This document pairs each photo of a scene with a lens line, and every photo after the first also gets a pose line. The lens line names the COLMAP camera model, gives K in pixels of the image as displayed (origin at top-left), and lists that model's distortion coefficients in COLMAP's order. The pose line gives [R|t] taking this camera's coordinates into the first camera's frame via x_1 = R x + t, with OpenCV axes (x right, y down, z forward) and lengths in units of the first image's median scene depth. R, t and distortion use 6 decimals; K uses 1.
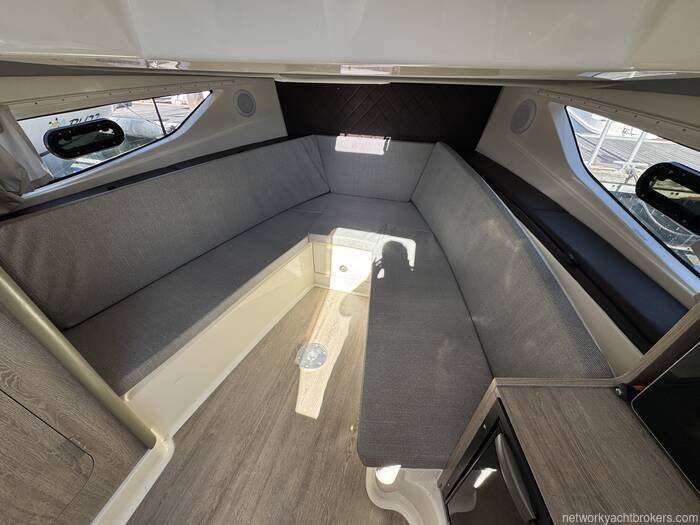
lens RADIAL K [[279.5, 0, 351.5], [0, 279.5, 259.6], [0, 0, 1]] dist [-0.005329, 0.000774]
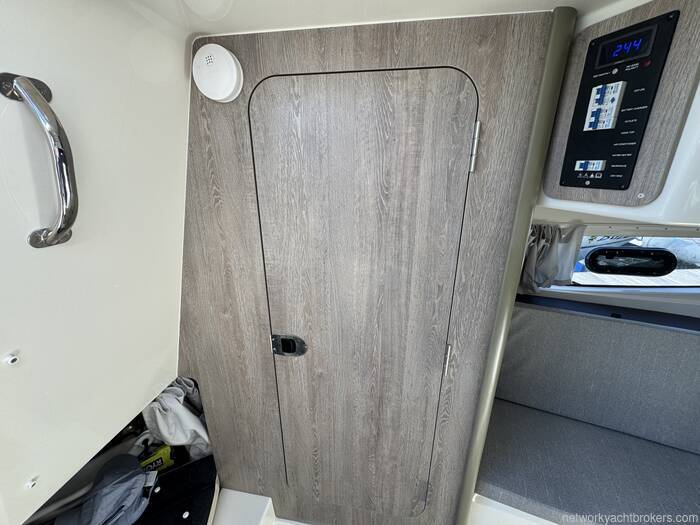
lens RADIAL K [[279.5, 0, 348.9], [0, 279.5, 259.8], [0, 0, 1]] dist [-0.005329, 0.000774]
pose [[0.107632, 0.306408, -0.945796, -0.138237], [-0.581104, 0.791286, 0.190222, -0.058285], [0.806680, 0.529132, 0.263223, -0.027643]]
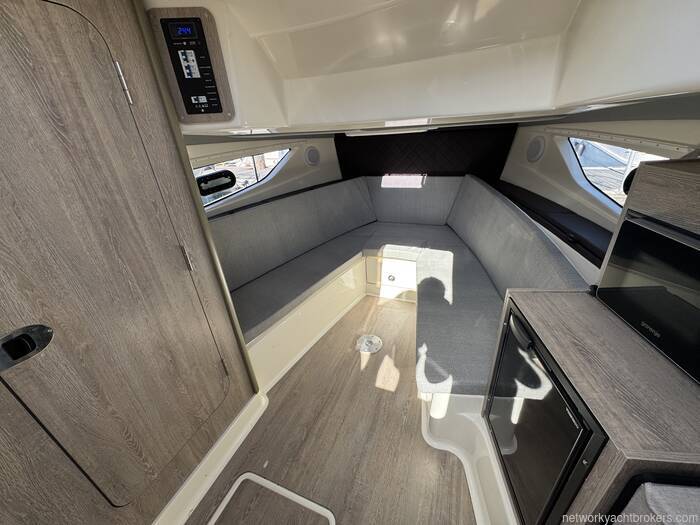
lens RADIAL K [[279.5, 0, 351.3], [0, 279.5, 261.0], [0, 0, 1]] dist [-0.005329, 0.000774]
pose [[0.992153, -0.020993, -0.123252, -0.066058], [0.000753, 0.986788, -0.162012, 0.199197], [0.125024, 0.160648, 0.979061, -0.266639]]
